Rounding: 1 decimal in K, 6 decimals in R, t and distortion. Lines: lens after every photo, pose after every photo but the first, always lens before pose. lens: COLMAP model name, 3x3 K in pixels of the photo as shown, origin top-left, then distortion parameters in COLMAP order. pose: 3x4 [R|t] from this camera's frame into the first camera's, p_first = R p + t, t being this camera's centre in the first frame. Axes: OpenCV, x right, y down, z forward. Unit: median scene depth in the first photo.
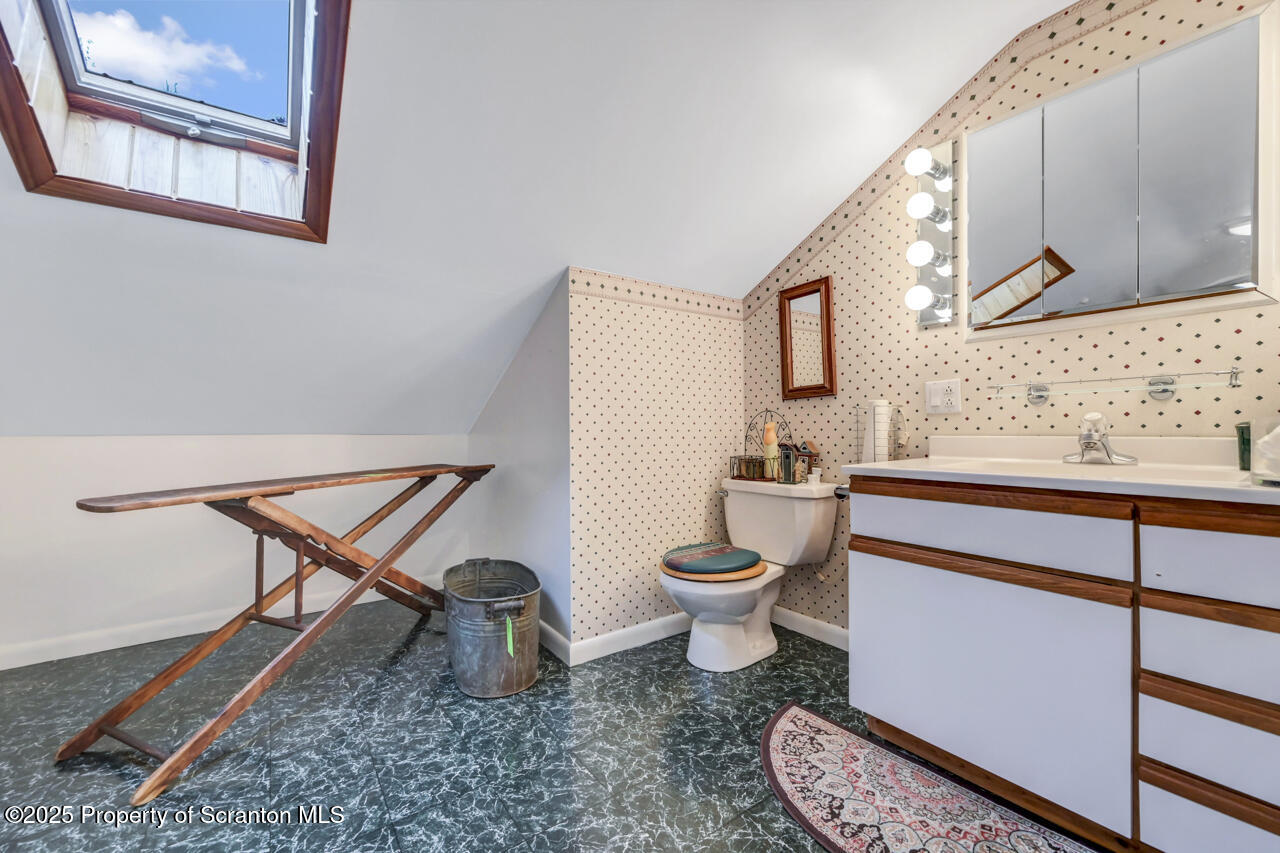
lens RADIAL K [[511.0, 0, 641.8], [0, 511.0, 433.4], [0, 0, 1]] dist [0.002092, -0.000484]
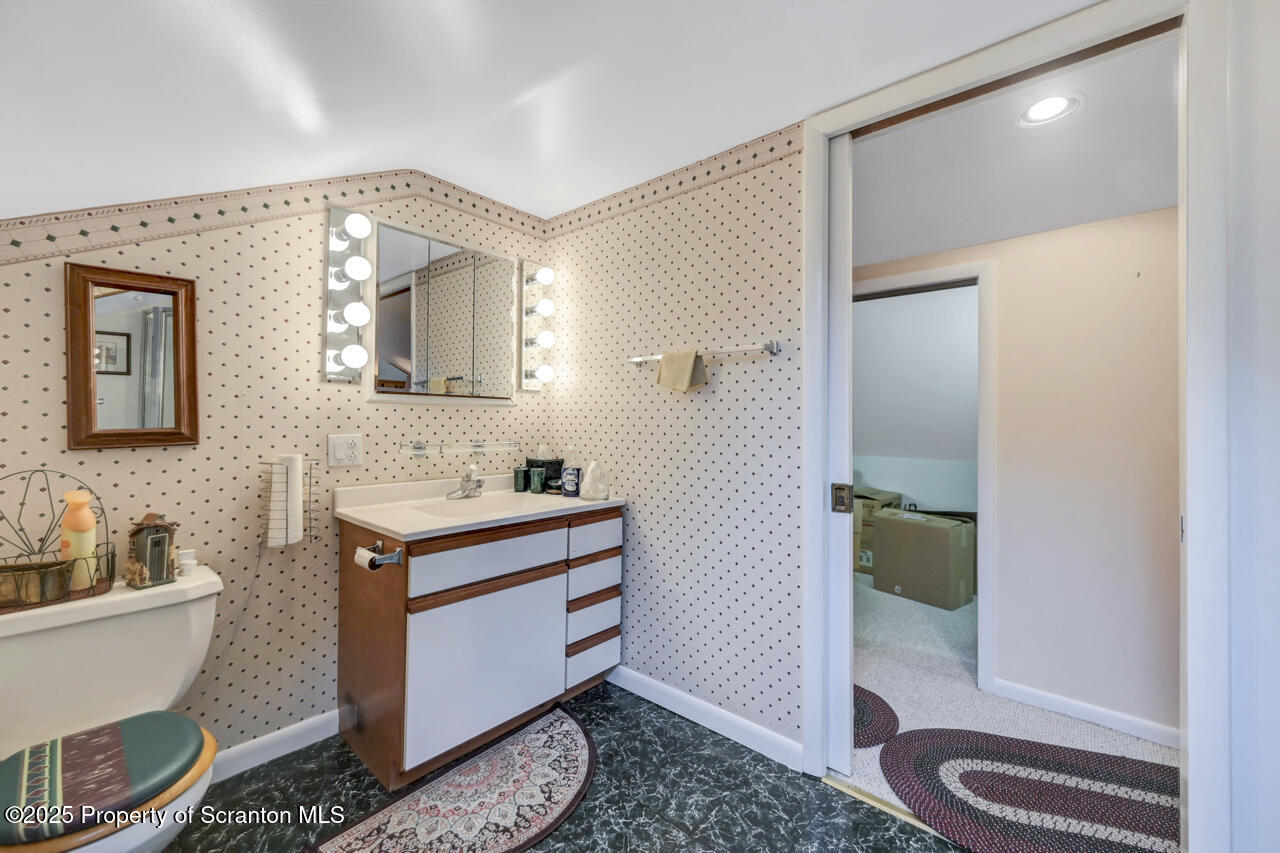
lens RADIAL K [[511.0, 0, 642.3], [0, 511.0, 420.4], [0, 0, 1]] dist [0.002092, -0.000484]
pose [[-0.221027, 0.007808, 0.975237, -0.594657], [-0.001669, 0.999963, -0.008384, -0.130562], [-0.975266, -0.003480, -0.221005, 0.672659]]
